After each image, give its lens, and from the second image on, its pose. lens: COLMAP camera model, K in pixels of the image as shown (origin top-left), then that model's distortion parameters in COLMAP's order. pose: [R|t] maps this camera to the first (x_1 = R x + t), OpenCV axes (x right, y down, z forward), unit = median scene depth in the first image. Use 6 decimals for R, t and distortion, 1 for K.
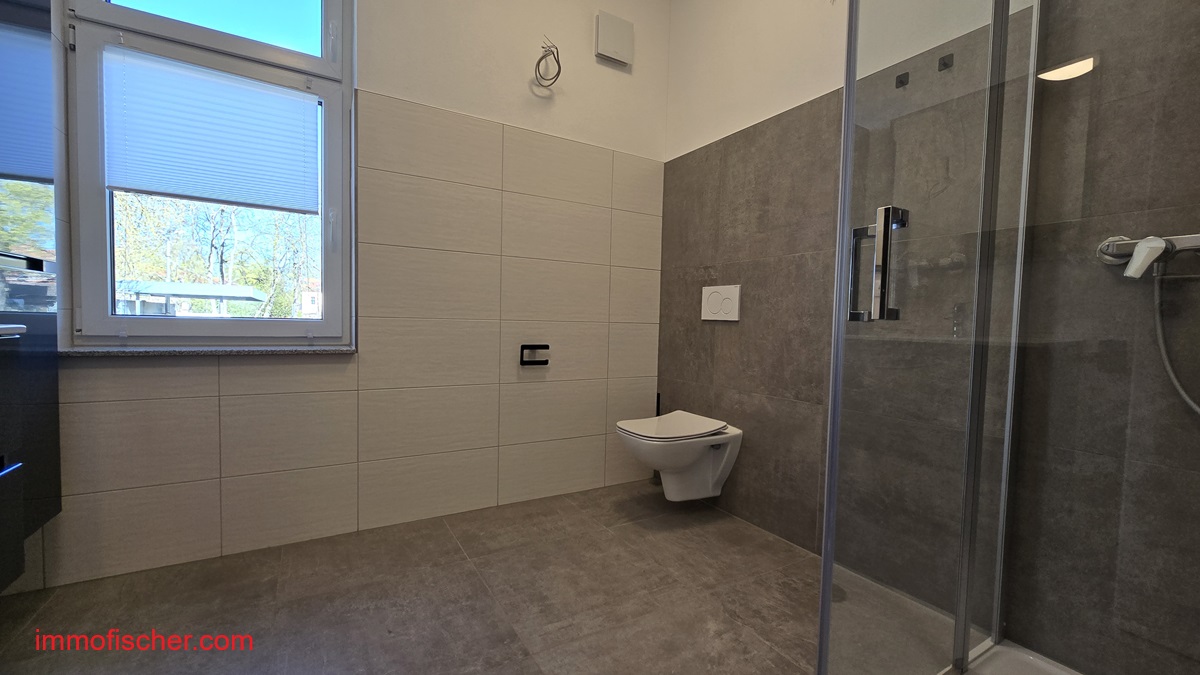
lens RADIAL K [[486.9, 0, 605.2], [0, 486.9, 345.8], [0, 0, 1]] dist [0.003128, 0.000149]
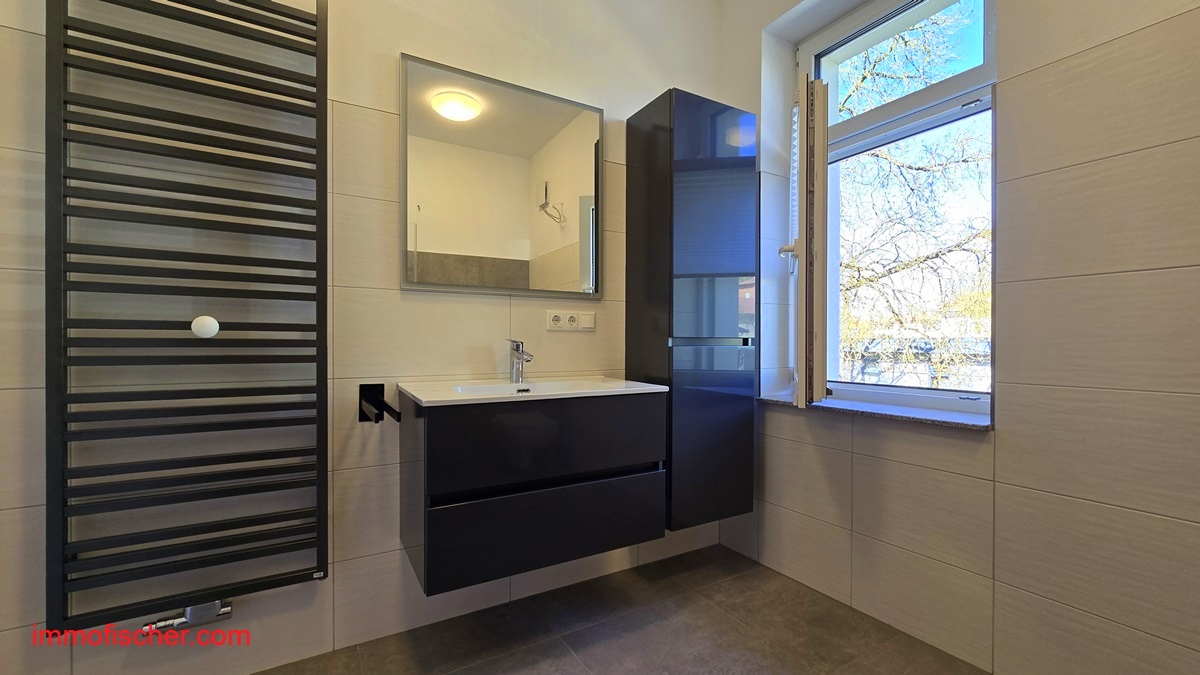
lens RADIAL K [[486.9, 0, 605.2], [0, 486.9, 345.8], [0, 0, 1]] dist [0.003128, 0.000149]
pose [[-0.002466, -0.023593, -0.999719, 0.282160], [-0.049493, 0.998499, -0.023442, -0.079720], [0.998771, 0.049421, -0.003630, 0.469089]]
